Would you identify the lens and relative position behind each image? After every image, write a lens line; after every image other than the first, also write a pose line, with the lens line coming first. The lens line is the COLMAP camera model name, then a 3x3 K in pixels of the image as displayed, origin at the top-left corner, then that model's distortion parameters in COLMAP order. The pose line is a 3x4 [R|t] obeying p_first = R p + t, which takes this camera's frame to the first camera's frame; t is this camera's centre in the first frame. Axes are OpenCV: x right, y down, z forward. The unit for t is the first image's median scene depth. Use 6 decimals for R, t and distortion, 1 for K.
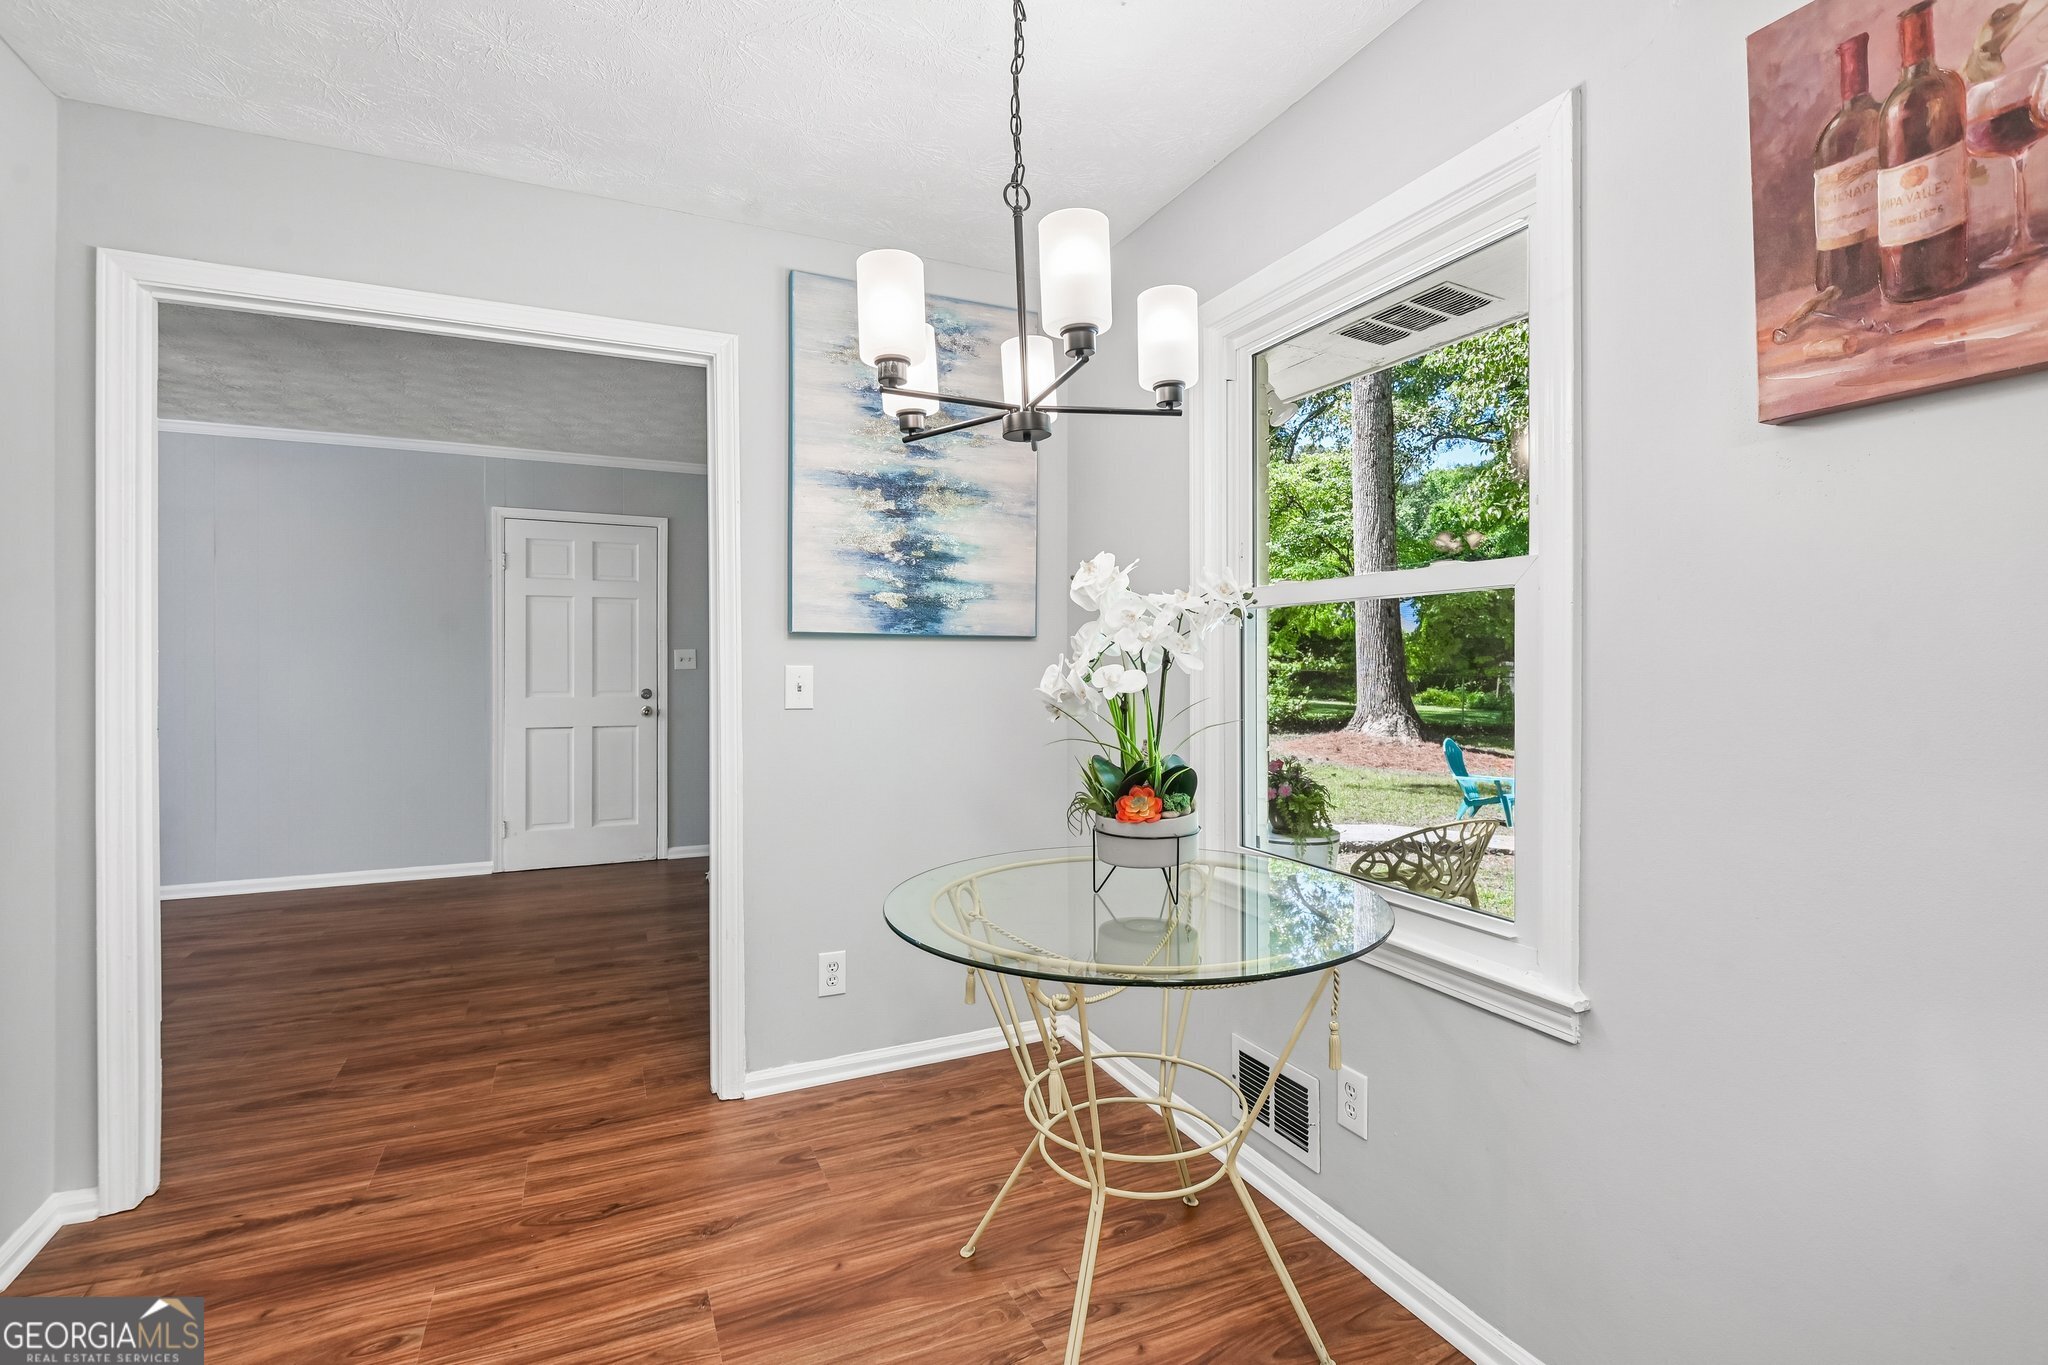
lens RADIAL K [[945.9, 0, 1031.3], [0, 945.9, 680.3], [0, 0, 1]] dist [-0.001837, -0.006639]
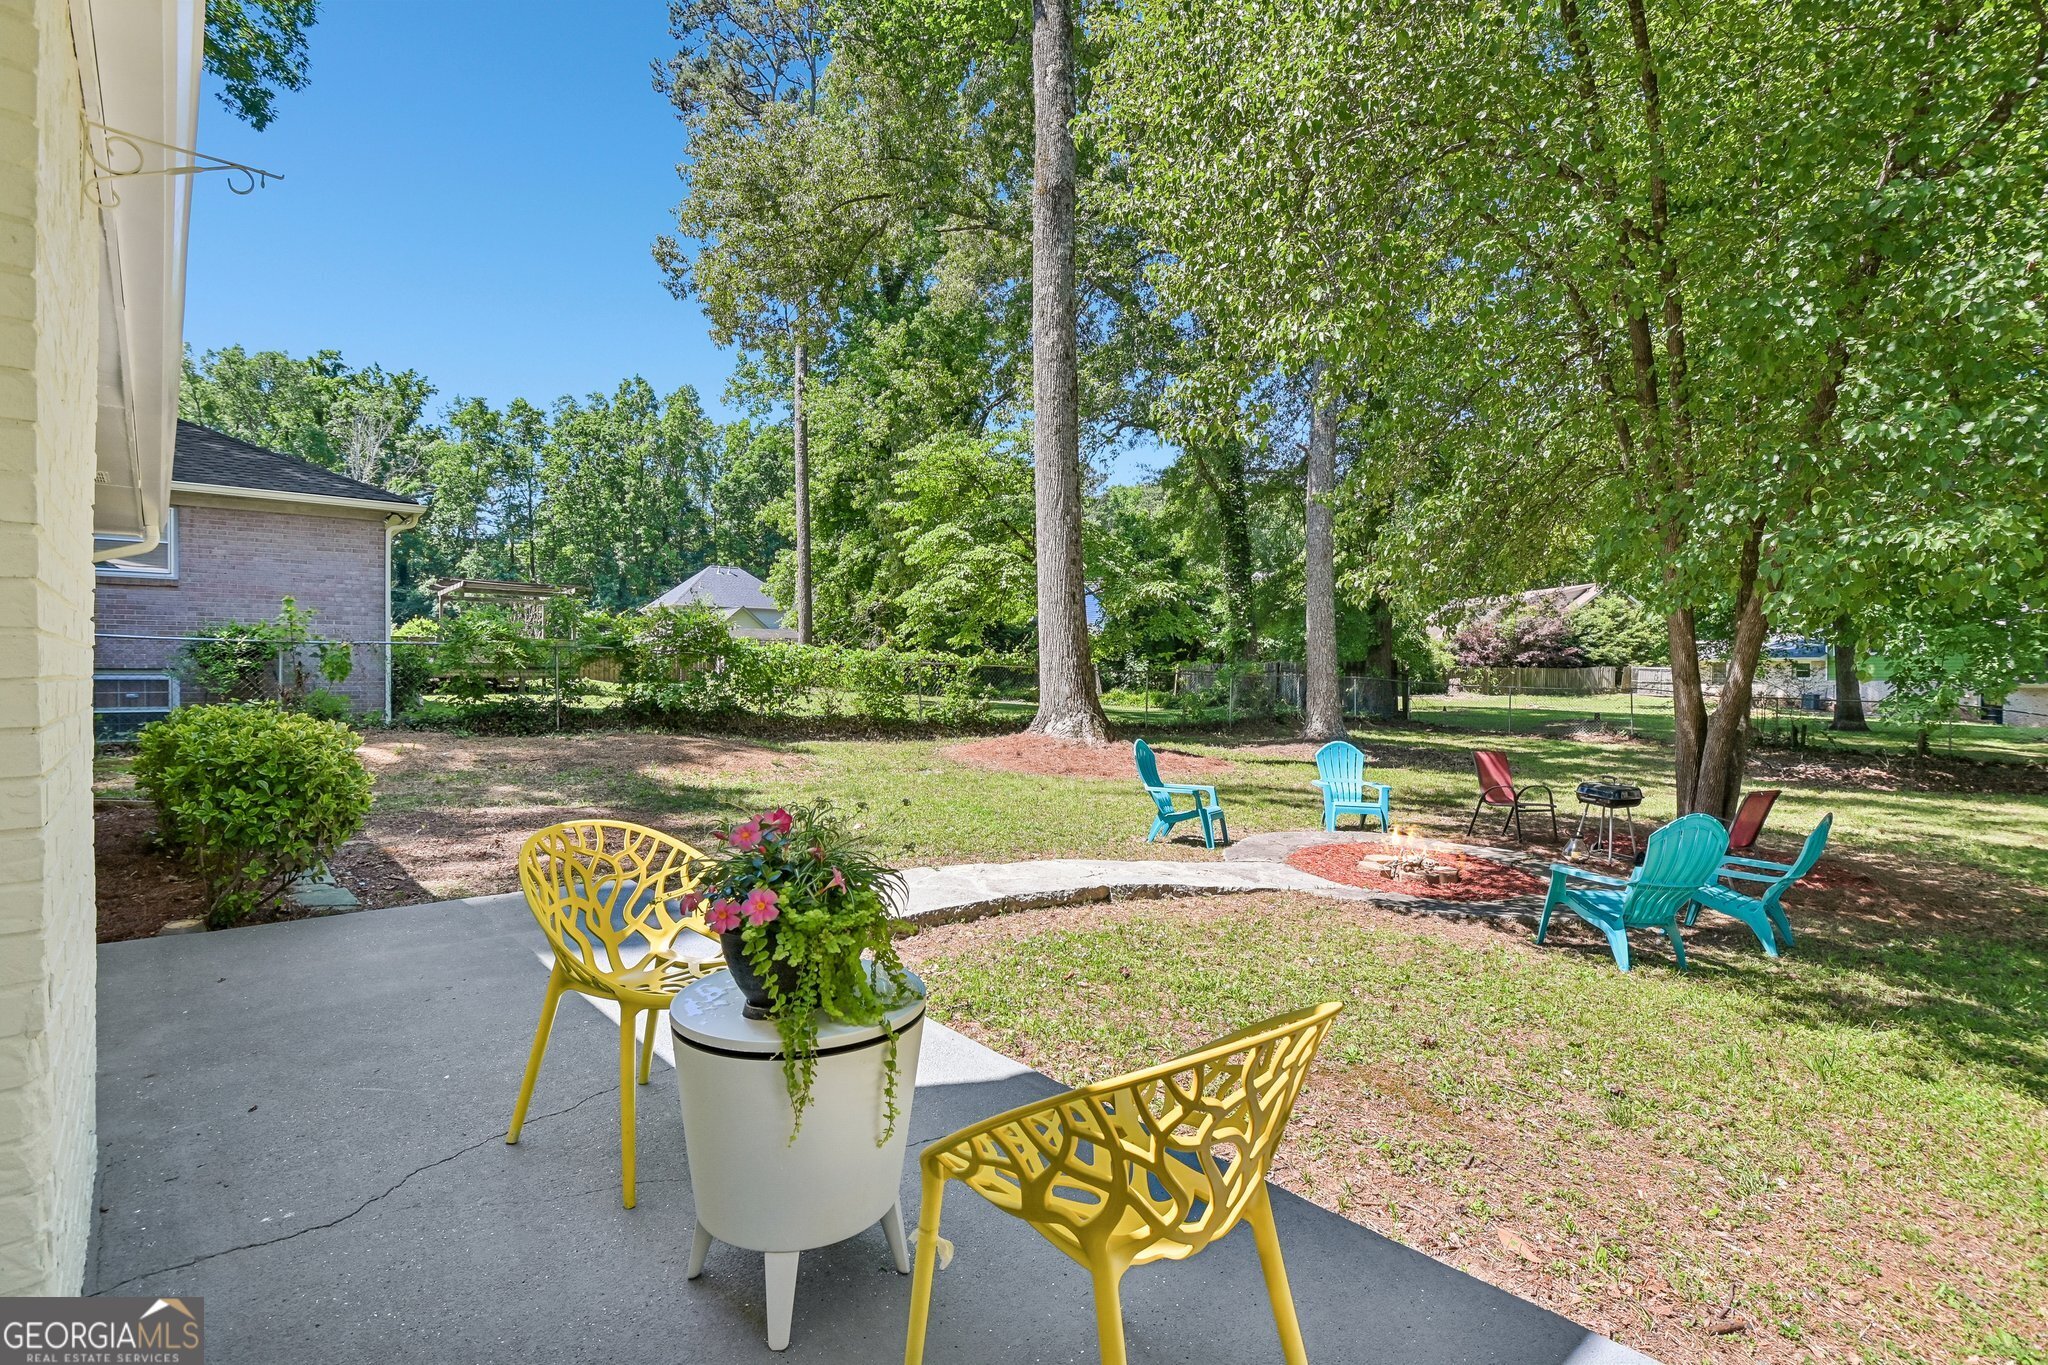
lens RADIAL K [[945.9, 0, 1031.3], [0, 945.9, 680.3], [0, 0, 1]] dist [-0.001837, -0.006639]
pose [[0.951716, -0.000953, 0.306978, 0.062679], [0.002166, 0.999991, -0.003612, 0.007986], [-0.306972, 0.004103, 0.951710, 0.153944]]
